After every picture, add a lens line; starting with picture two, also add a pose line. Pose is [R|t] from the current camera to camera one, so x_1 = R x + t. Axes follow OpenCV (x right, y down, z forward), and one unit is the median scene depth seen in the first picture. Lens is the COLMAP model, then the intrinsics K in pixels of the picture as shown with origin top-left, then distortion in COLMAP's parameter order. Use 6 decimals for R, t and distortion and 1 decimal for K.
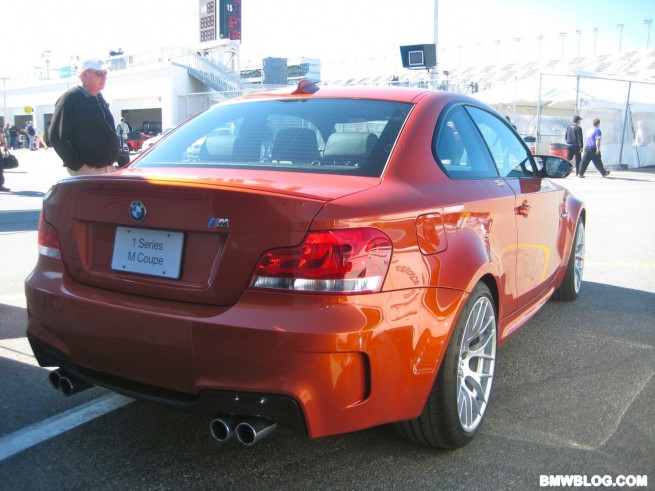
lens RADIAL K [[659.9, 0, 329.8], [0, 659.9, 243.3], [0, 0, 1]] dist [-0.084804, 0.000000]
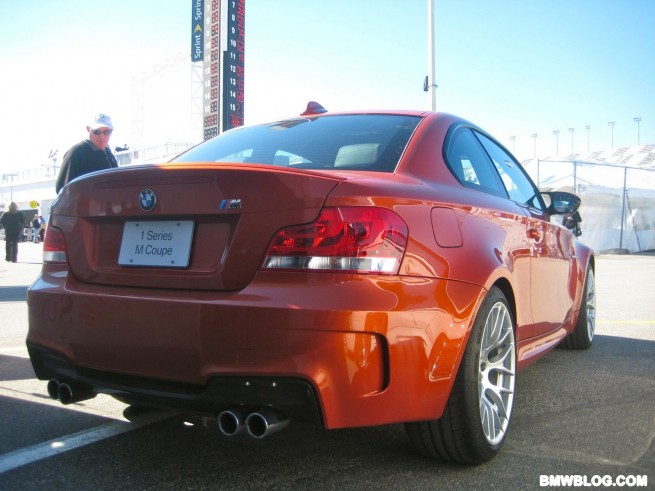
lens RADIAL K [[659.9, 0, 327.2], [0, 659.9, 246.8], [0, 0, 1]] dist [-0.084804, 0.000000]
pose [[0.999954, -0.008298, -0.004709, -0.017270], [0.007560, 0.990195, -0.139487, 0.138271], [0.005820, 0.139445, 0.990213, 0.033659]]
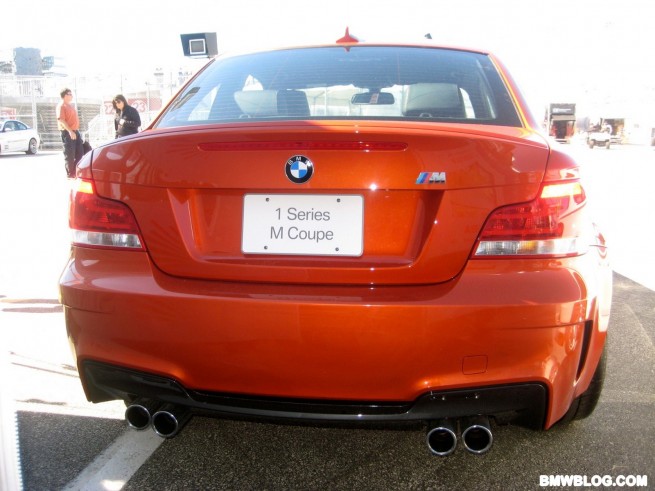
lens RADIAL K [[659.9, 0, 320.5], [0, 659.9, 249.3], [0, 0, 1]] dist [-0.084804, 0.000000]
pose [[0.940010, -0.071652, 0.333537, -0.455843], [0.065916, 0.997418, 0.028500, 0.018636], [-0.334718, -0.004805, 0.942306, 0.251649]]
